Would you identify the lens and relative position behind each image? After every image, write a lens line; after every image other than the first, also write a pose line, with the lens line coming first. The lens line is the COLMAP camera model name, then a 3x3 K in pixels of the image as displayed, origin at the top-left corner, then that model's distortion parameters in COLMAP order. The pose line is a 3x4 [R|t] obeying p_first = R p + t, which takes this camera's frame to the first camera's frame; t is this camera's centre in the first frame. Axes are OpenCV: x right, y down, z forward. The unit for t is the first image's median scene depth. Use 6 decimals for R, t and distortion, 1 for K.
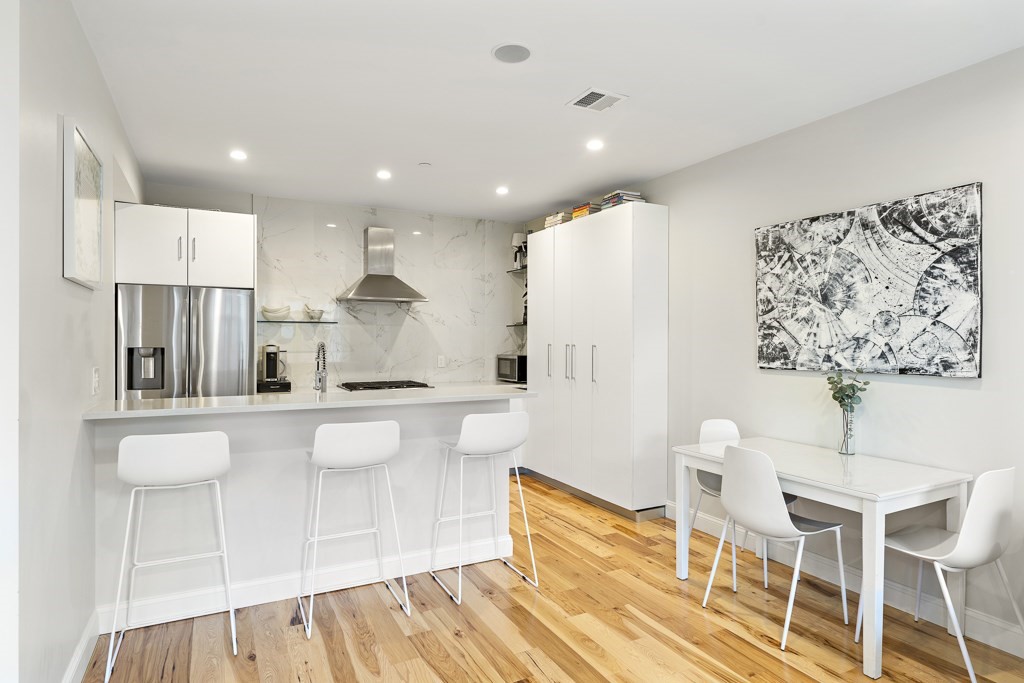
lens RADIAL K [[571.7, 0, 510.6], [0, 571.7, 341.5], [0, 0, 1]] dist [0.007485, 0.000321]
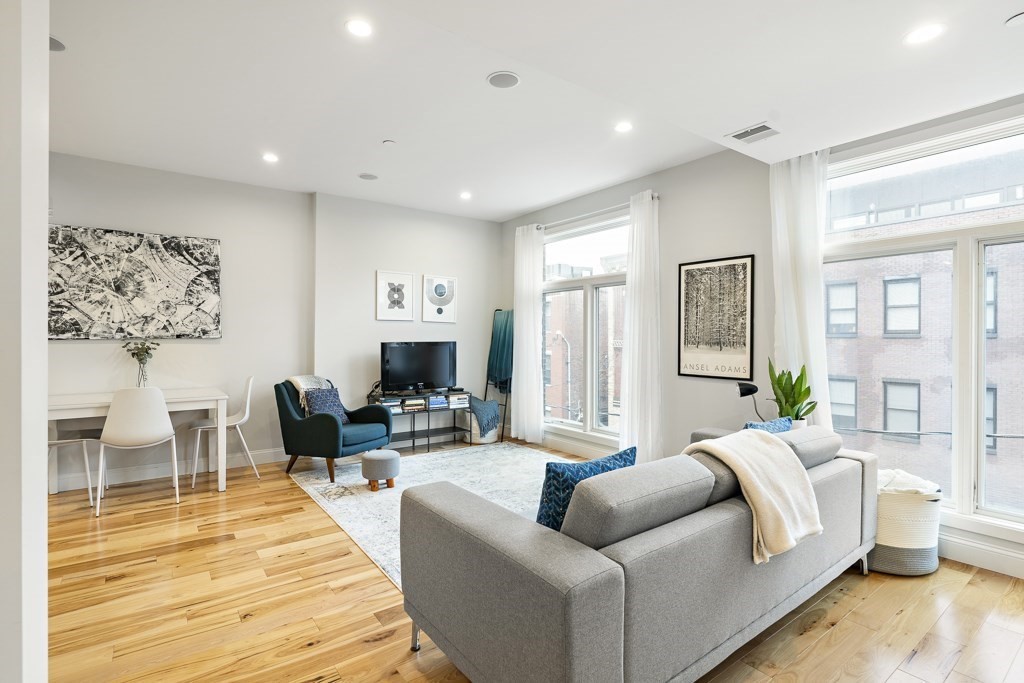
lens RADIAL K [[496.1, 0, 511.4], [0, 496.1, 339.6], [0, 0, 1]] dist [-0.000617, -0.000868]
pose [[-0.150577, -0.006153, 0.988579, -0.797751], [0.005380, 0.999961, 0.007044, 0.047741], [-0.988584, 0.006379, -0.150538, 0.200425]]
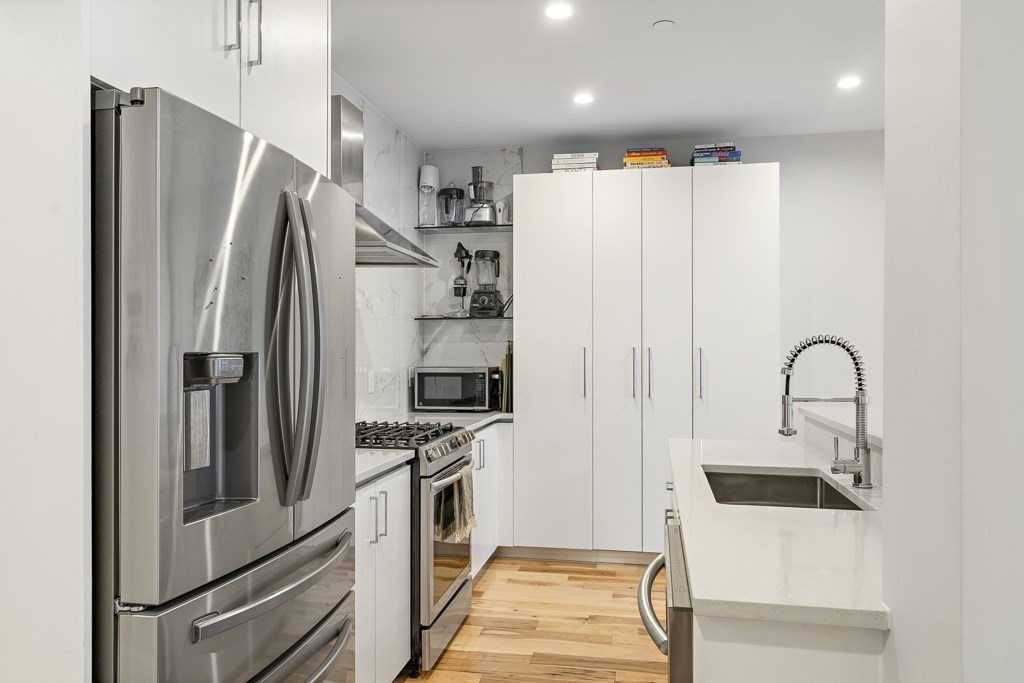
lens RADIAL K [[729.8, 0, 514.5], [0, 729.8, 348.6], [0, 0, 1]] dist [0.003060, 0.000791]
pose [[0.621835, -0.003146, 0.783142, -0.984015], [0.006897, 0.999975, -0.001459, 0.009454], [-0.783118, 0.006309, 0.621841, 0.824628]]
